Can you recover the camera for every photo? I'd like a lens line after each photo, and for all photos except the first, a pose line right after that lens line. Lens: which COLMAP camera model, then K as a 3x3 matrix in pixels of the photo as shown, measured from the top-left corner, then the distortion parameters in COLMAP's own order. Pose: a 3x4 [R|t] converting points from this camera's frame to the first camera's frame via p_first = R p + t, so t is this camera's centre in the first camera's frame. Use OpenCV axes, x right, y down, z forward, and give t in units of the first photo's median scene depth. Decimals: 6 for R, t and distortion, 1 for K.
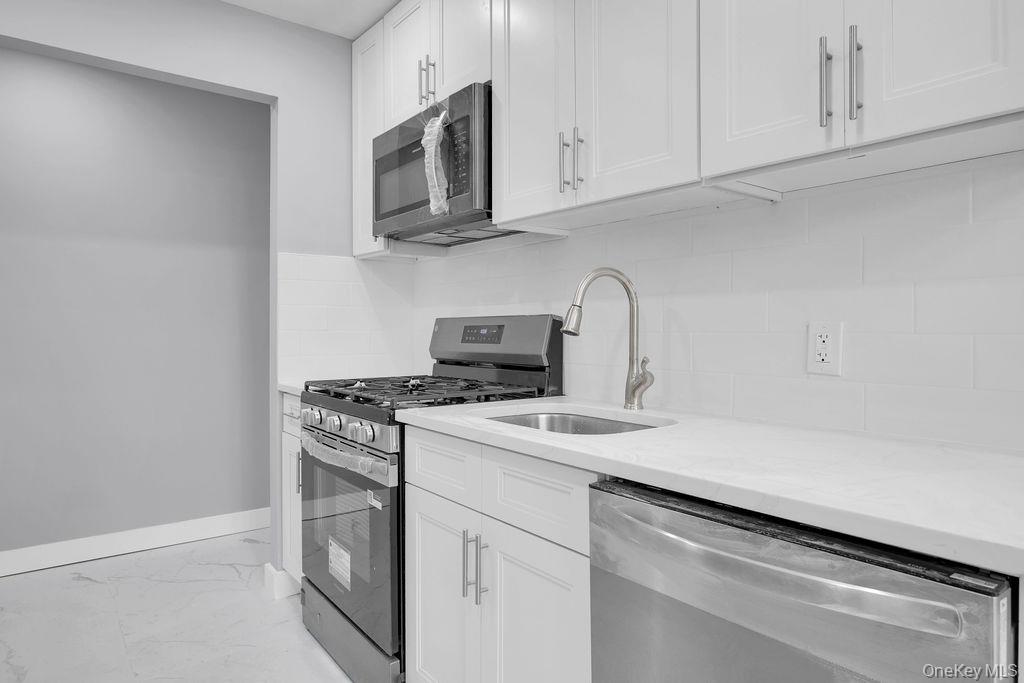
lens RADIAL K [[599.9, 0, 513.6], [0, 599.9, 327.6], [0, 0, 1]] dist [-0.034533, 0.017812]
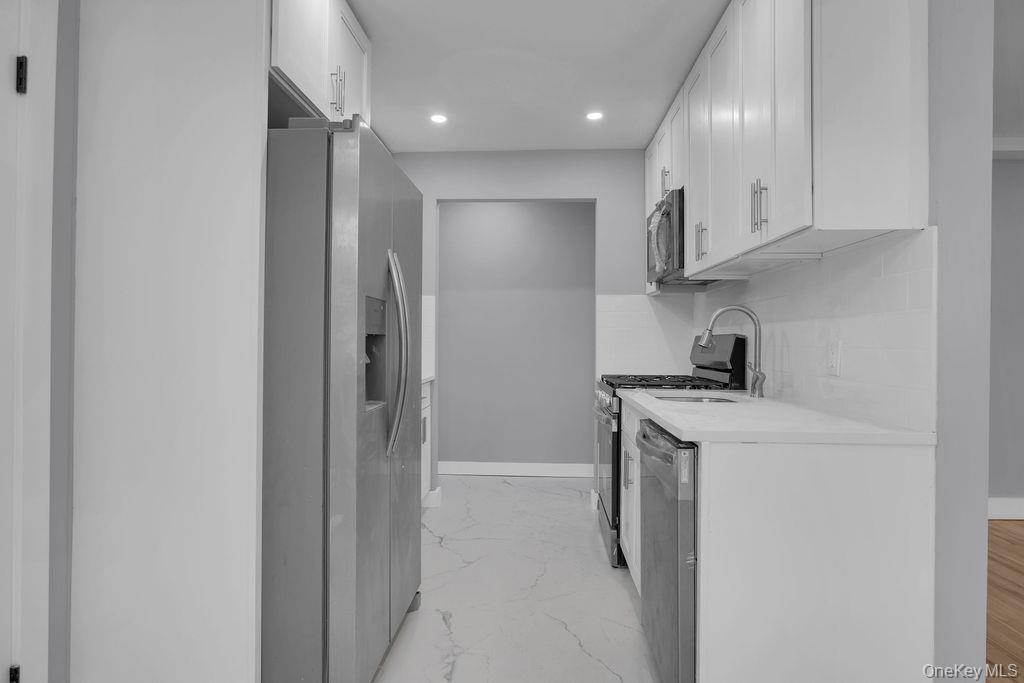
lens RADIAL K [[599.9, 0, 512.6], [0, 599.9, 341.8], [0, 0, 1]] dist [-0.034533, 0.017812]
pose [[0.752229, 0.003468, -0.658893, 0.618679], [-0.004227, 0.999991, 0.000437, -0.000820], [0.658889, 0.002457, 0.752237, -0.450727]]
